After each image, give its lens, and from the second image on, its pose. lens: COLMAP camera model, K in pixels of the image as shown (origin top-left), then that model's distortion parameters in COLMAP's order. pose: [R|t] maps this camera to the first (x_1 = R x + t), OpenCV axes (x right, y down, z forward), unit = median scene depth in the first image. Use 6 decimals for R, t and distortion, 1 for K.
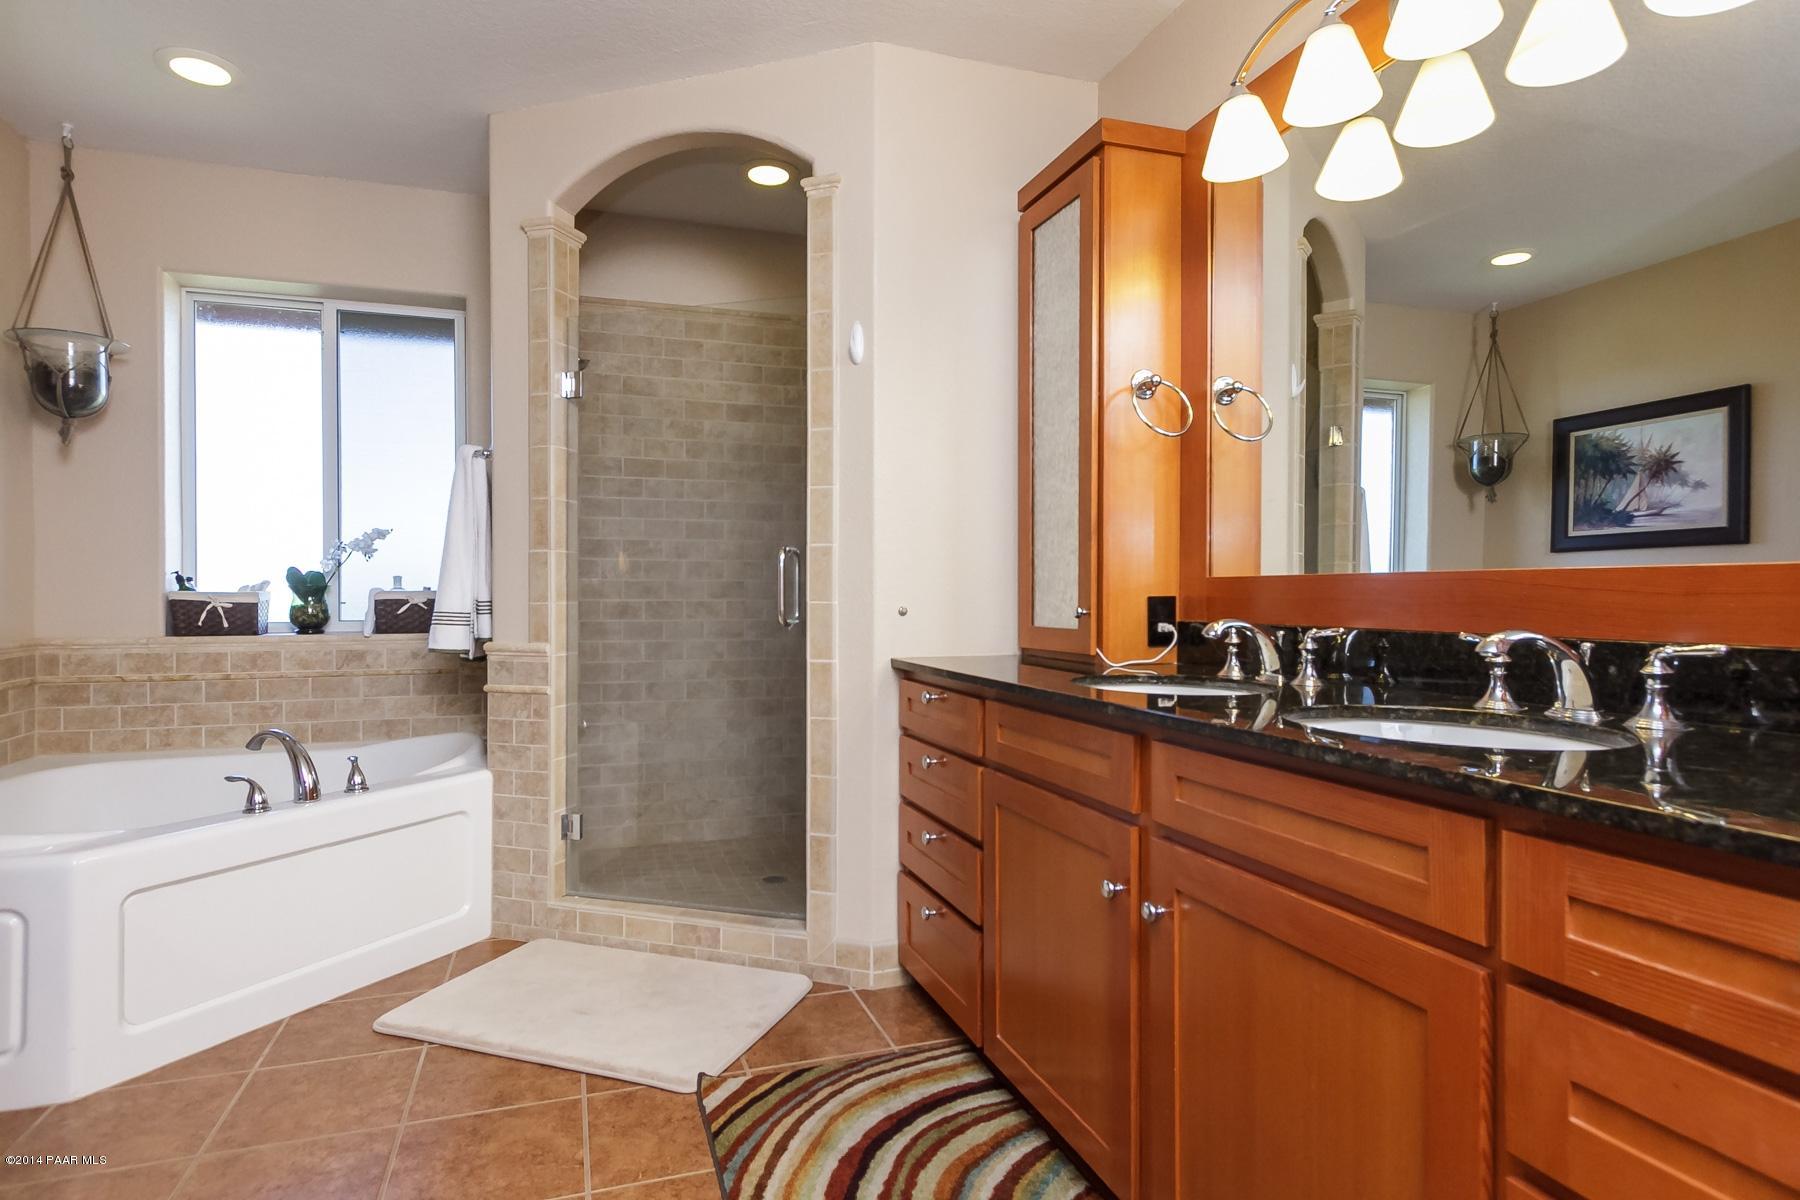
lens RADIAL K [[961.3, 0, 900.0], [0, 961.3, 600.0], [0, 0, 1]] dist [0.003861, -0.001967]
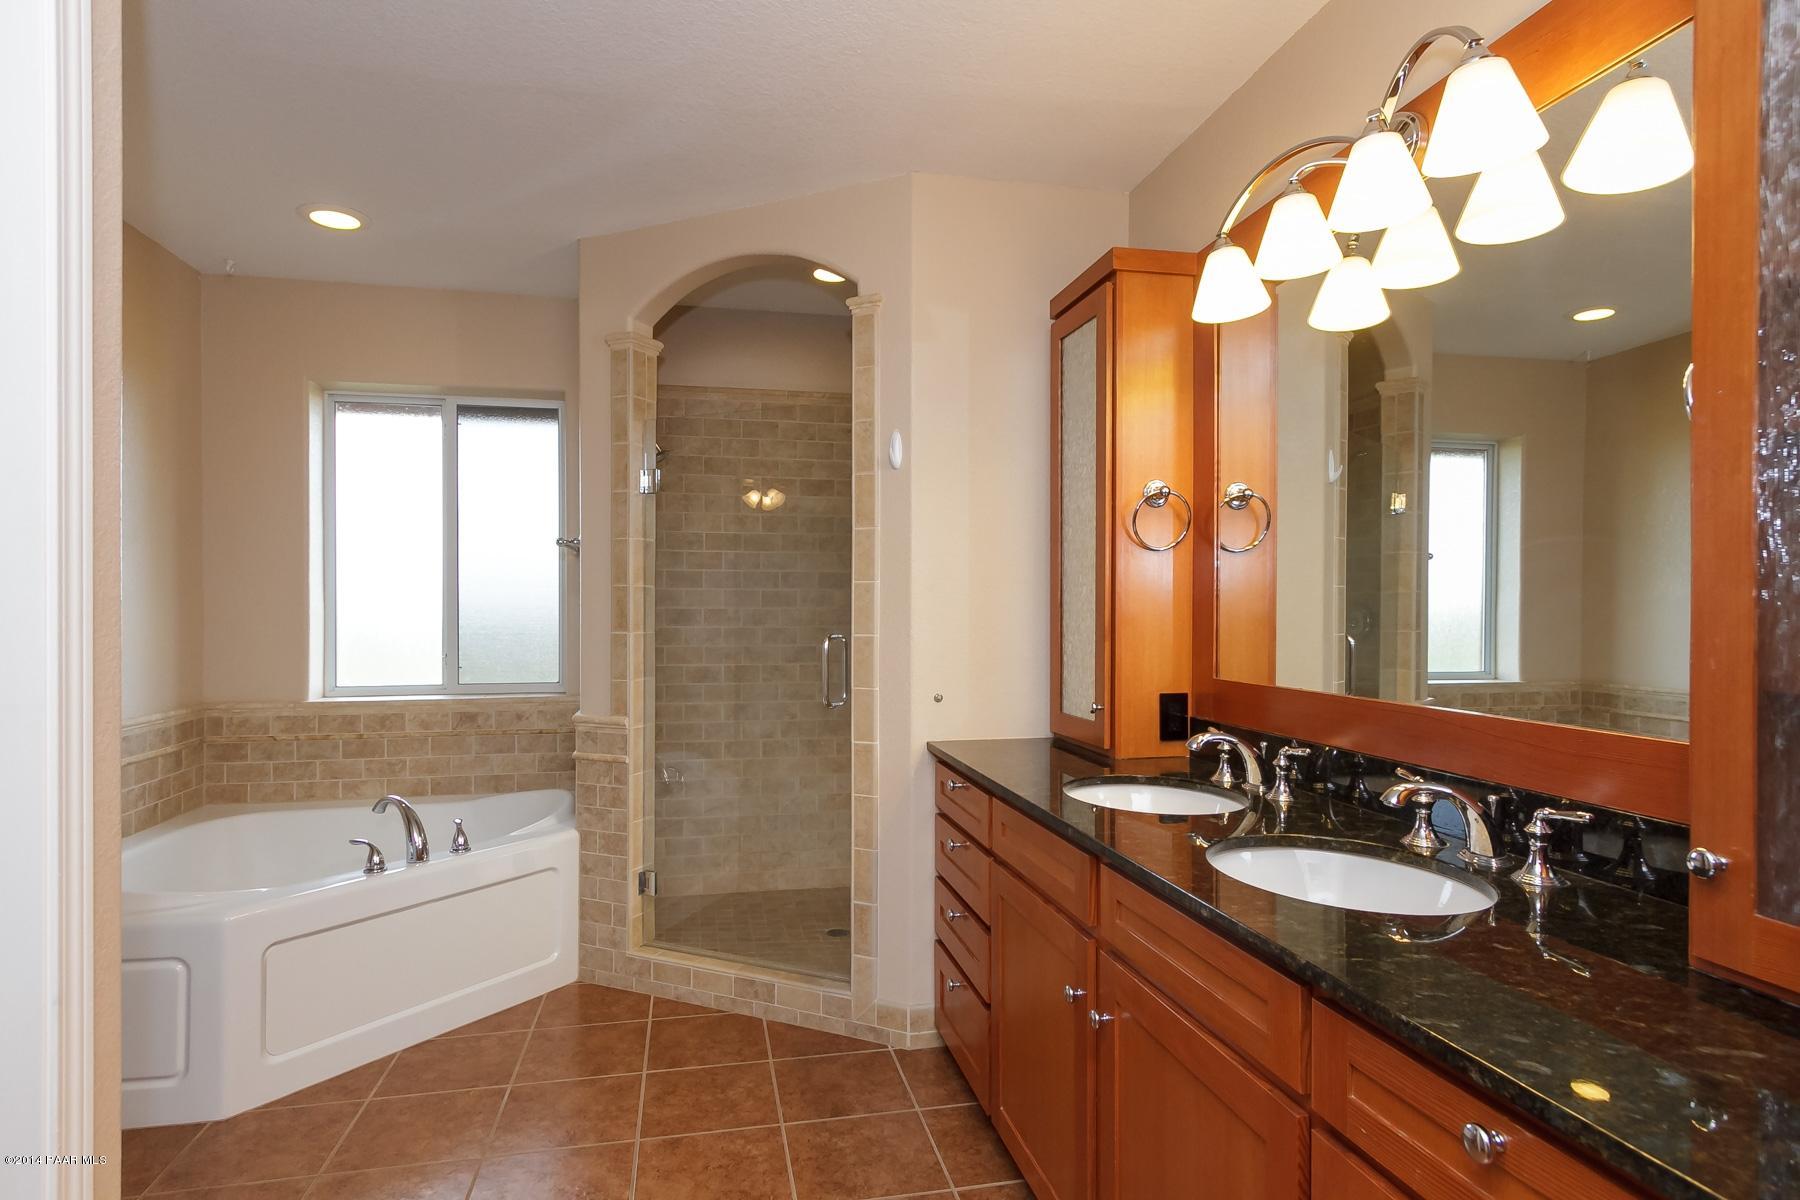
lens RADIAL K [[989.2, 0, 926.4], [0, 989.2, 597.3], [0, 0, 1]] dist [0.003649, 0.001278]
pose [[0.993727, -0.000663, -0.111828, 0.111950], [0.000123, 0.999988, -0.004839, -0.094311], [0.111830, 0.004795, 0.993716, -0.100273]]
